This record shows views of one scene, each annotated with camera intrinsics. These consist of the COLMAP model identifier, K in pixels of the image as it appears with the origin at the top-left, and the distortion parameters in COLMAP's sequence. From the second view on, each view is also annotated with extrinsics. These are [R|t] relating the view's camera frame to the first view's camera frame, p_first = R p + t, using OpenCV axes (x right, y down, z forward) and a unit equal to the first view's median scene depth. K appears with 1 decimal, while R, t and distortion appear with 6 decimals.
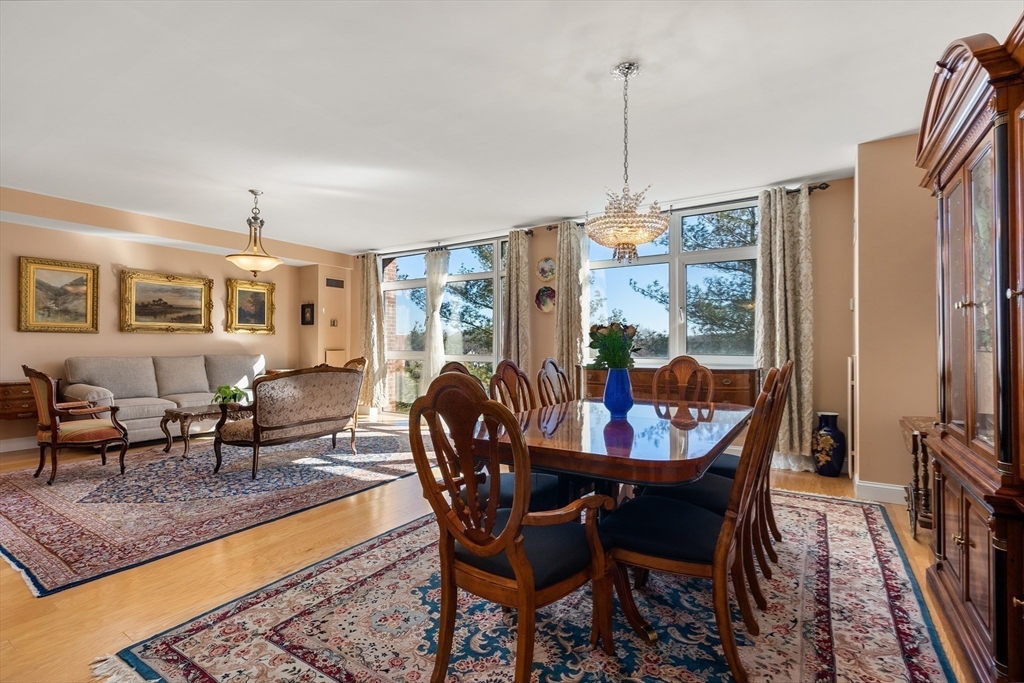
lens RADIAL K [[470.7, 0, 512.0], [0, 470.7, 341.5], [0, 0, 1]] dist [0.000224, 0.000065]
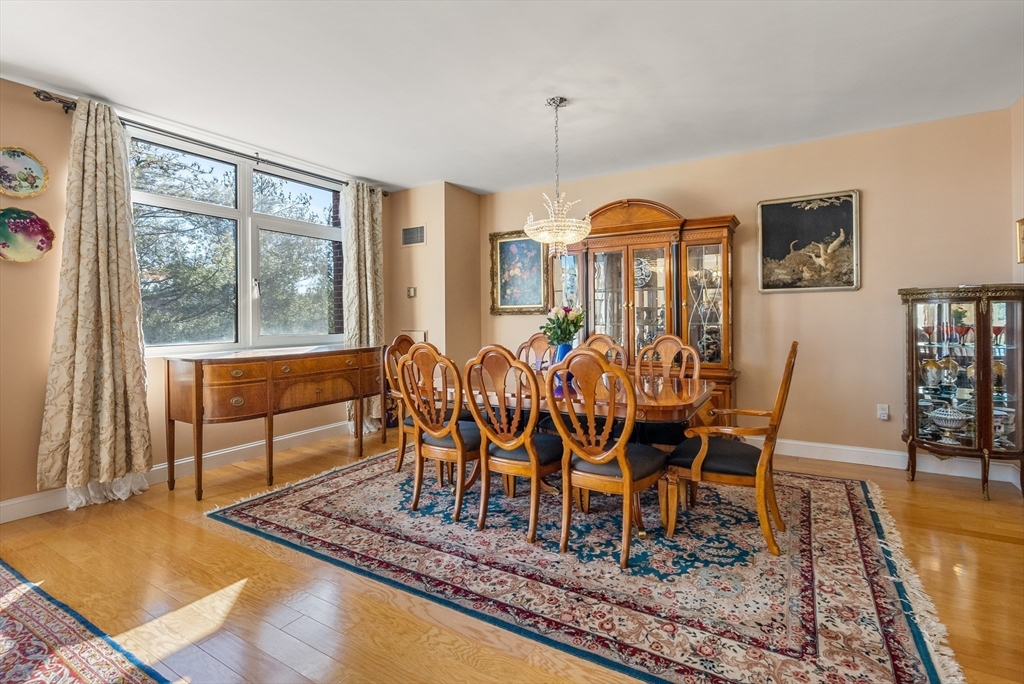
lens RADIAL K [[486.6, 0, 515.8], [0, 486.6, 317.9], [0, 0, 1]] dist [-0.003378, 0.000564]
pose [[-0.046543, -0.001897, 0.998914, -1.195070], [0.000202, 0.999998, 0.001909, -0.014839], [-0.998916, 0.000291, -0.046543, 1.362222]]
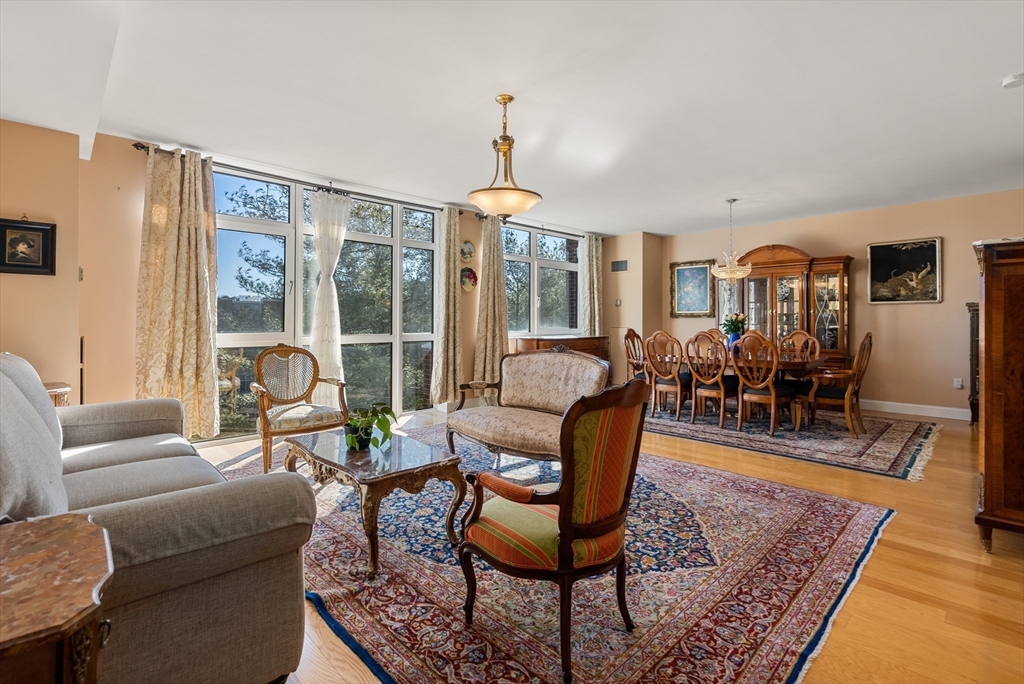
lens RADIAL K [[484.0, 0, 513.1], [0, 484.0, 318.8], [0, 0, 1]] dist [-0.000448, 0.000288]
pose [[0.208652, 0.002349, 0.977987, -2.589994], [-0.008055, 0.999967, -0.000683, -0.004052], [-0.977957, -0.007735, 0.208664, 1.783873]]
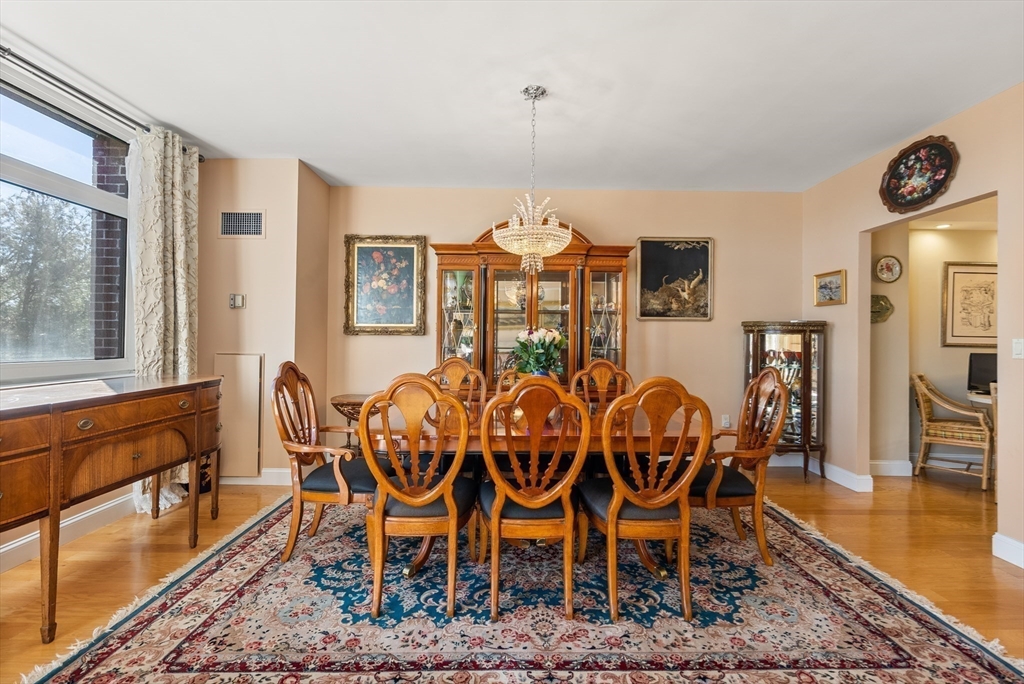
lens RADIAL K [[474.0, 0, 521.0], [0, 474.0, 333.2], [0, 0, 1]] dist [-0.001209, 0.000280]
pose [[-0.563236, 0.003058, 0.826290, -0.735754], [-0.016916, 0.999741, -0.015231, -0.012848], [-0.826123, -0.022557, -0.563038, 1.887825]]
